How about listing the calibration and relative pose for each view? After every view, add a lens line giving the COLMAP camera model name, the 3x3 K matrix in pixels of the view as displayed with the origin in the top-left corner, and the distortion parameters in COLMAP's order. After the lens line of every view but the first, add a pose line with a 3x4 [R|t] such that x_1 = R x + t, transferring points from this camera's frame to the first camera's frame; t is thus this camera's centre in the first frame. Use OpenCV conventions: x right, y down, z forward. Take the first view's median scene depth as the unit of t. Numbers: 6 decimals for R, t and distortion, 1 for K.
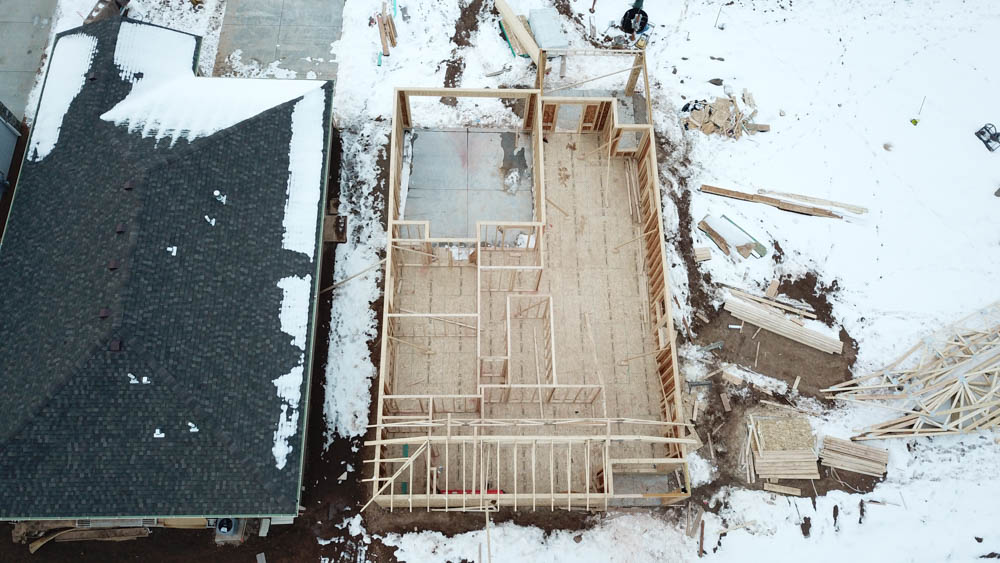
lens RADIAL K [[752.8, 0, 500.0], [0, 752.8, 281.5], [0, 0, 1]] dist [0.027691, -0.034281]
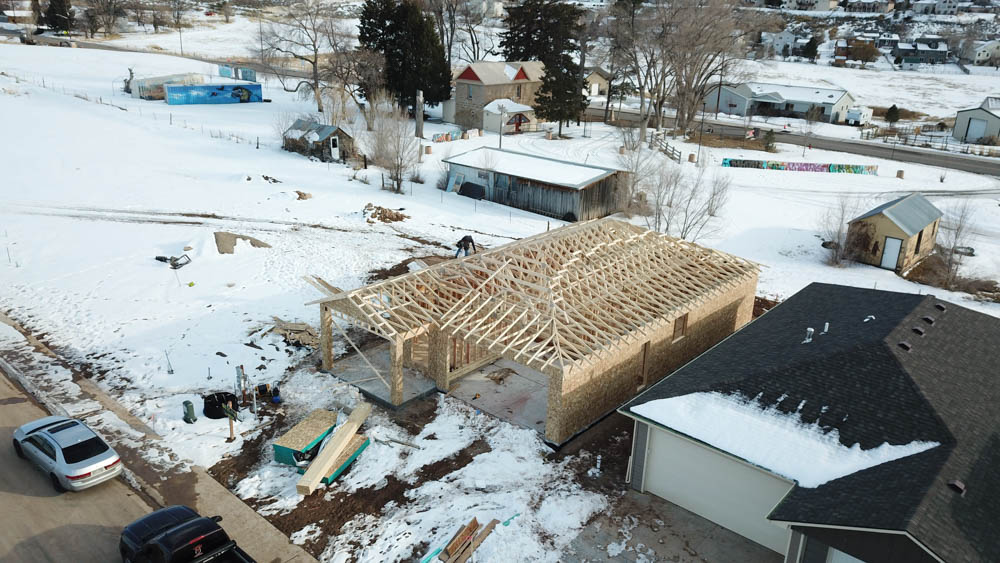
lens RADIAL K [[752.8, 0, 500.0], [0, 752.8, 281.5], [0, 0, 1]] dist [0.027691, -0.034281]
pose [[-0.746209, -0.298419, 0.595078, -0.595606], [0.583951, 0.135789, 0.800351, -1.053720], [-0.319645, 0.944726, 0.072936, 0.945580]]
